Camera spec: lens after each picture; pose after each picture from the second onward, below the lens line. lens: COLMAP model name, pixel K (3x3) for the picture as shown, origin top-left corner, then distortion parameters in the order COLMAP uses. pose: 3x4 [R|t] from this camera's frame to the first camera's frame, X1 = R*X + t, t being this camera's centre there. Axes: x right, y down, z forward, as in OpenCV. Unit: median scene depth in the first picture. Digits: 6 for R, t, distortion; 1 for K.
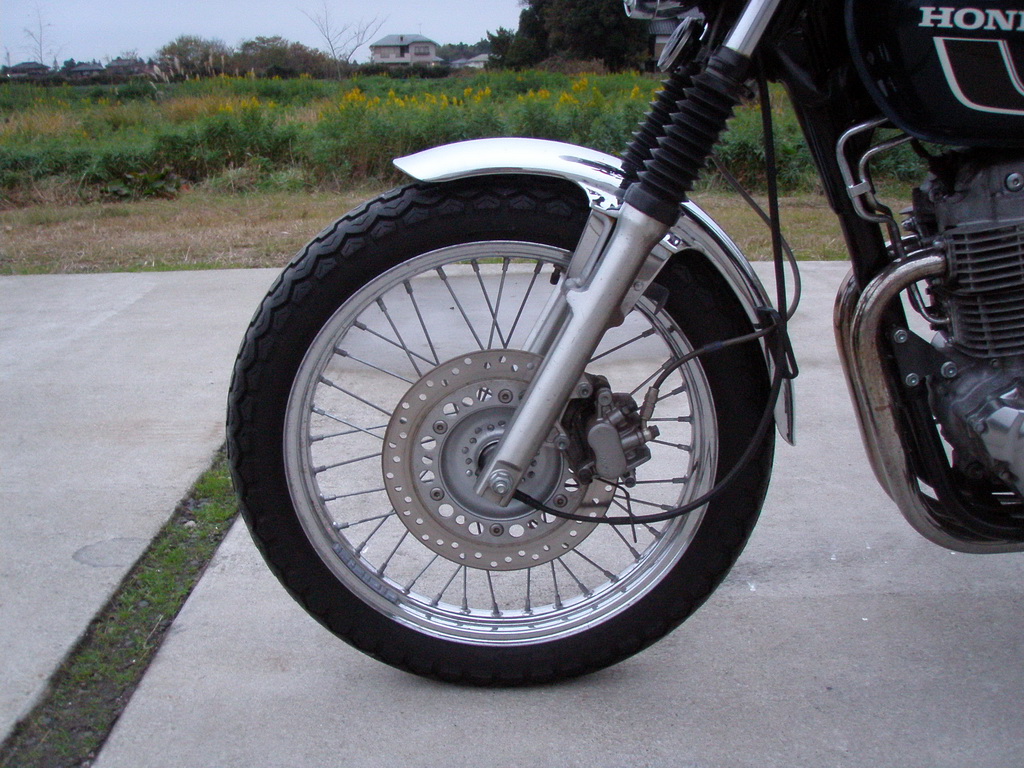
lens RADIAL K [[1141.3, 0, 505.8], [0, 1141.3, 399.0], [0, 0, 1]] dist [-0.214160, 0.209903]
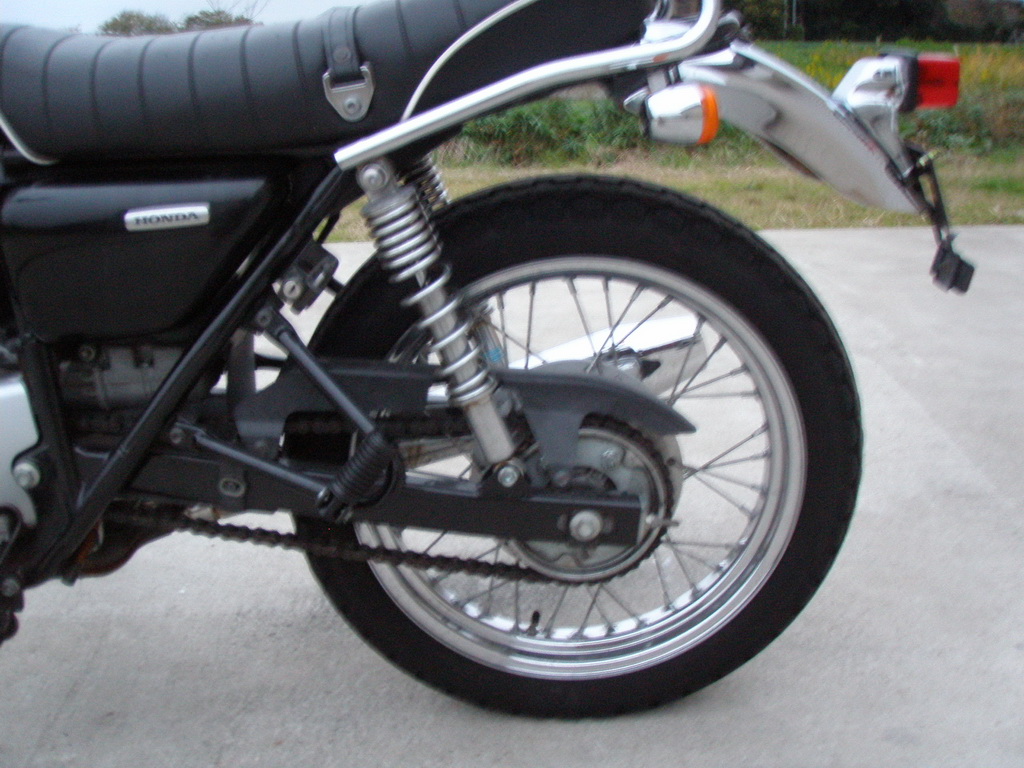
lens RADIAL K [[1141.3, 0, 505.8], [0, 1141.3, 399.0], [0, 0, 1]] dist [-0.214160, 0.209903]
pose [[0.999187, -0.021797, 0.033918, 0.970601], [0.020949, 0.999464, 0.025173, -0.031487], [-0.034448, -0.024442, 0.999108, 0.074617]]
